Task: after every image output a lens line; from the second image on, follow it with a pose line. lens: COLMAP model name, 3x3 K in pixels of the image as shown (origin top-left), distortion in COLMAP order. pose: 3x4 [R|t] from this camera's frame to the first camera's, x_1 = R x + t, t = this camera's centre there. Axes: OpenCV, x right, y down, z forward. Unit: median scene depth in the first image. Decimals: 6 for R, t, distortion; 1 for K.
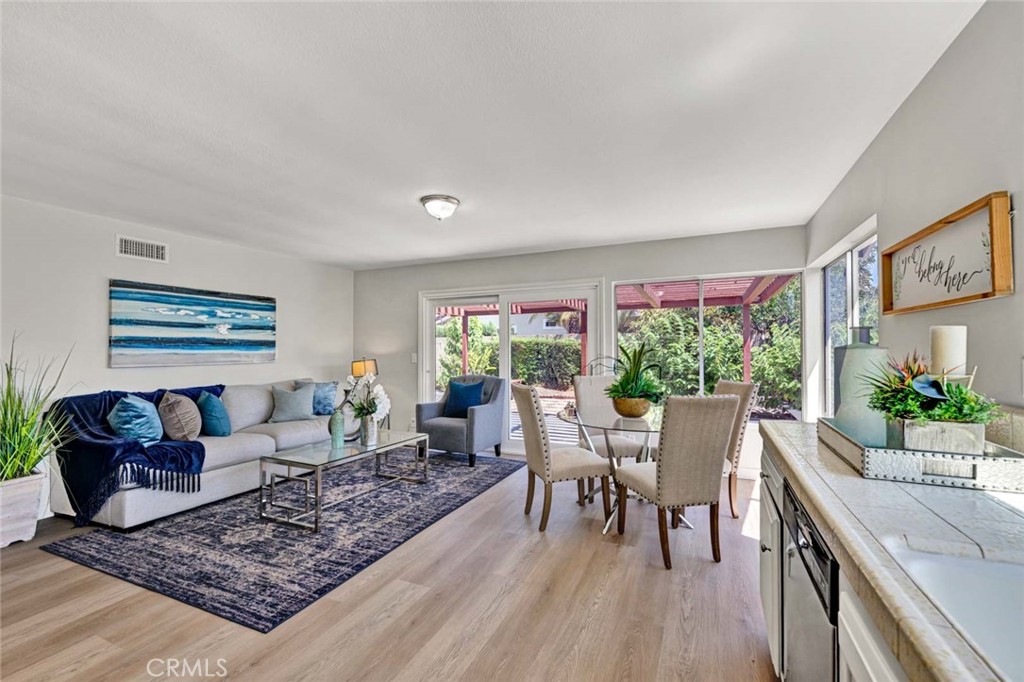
lens RADIAL K [[425.1, 0, 474.7], [0, 425.1, 346.0], [0, 0, 1]] dist [-0.003019, 0.001035]
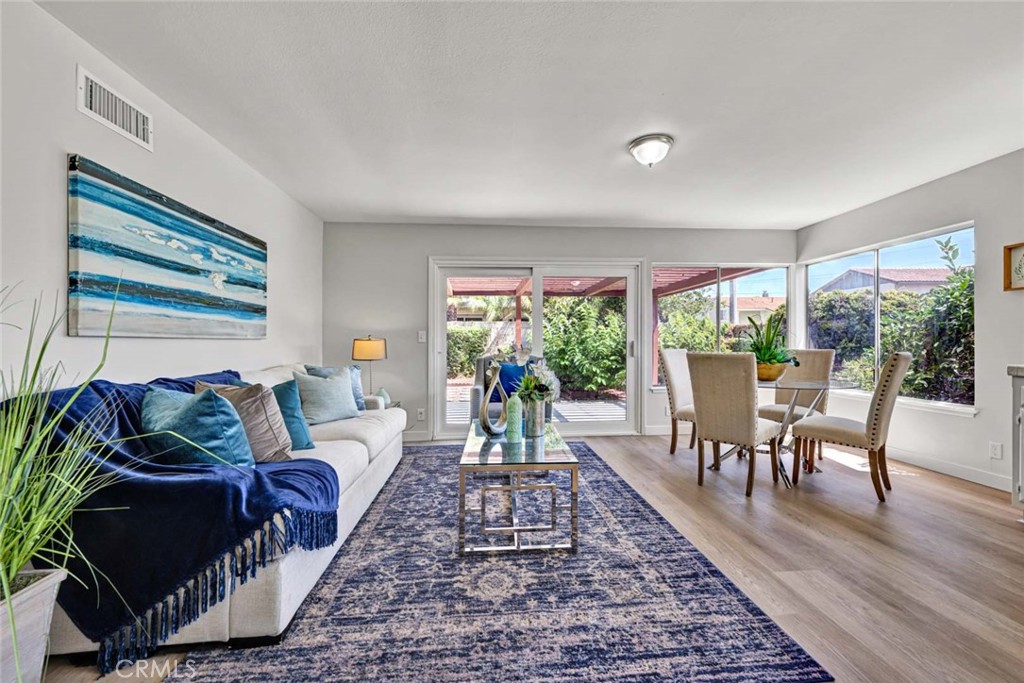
lens RADIAL K [[425.1, 0, 491.9], [0, 425.1, 345.0], [0, 0, 1]] dist [-0.003019, 0.001035]
pose [[0.871061, -0.001753, 0.491172, -0.671535], [-0.005022, 0.999910, 0.012475, 0.052545], [-0.491149, -0.013333, 0.870973, 0.333248]]
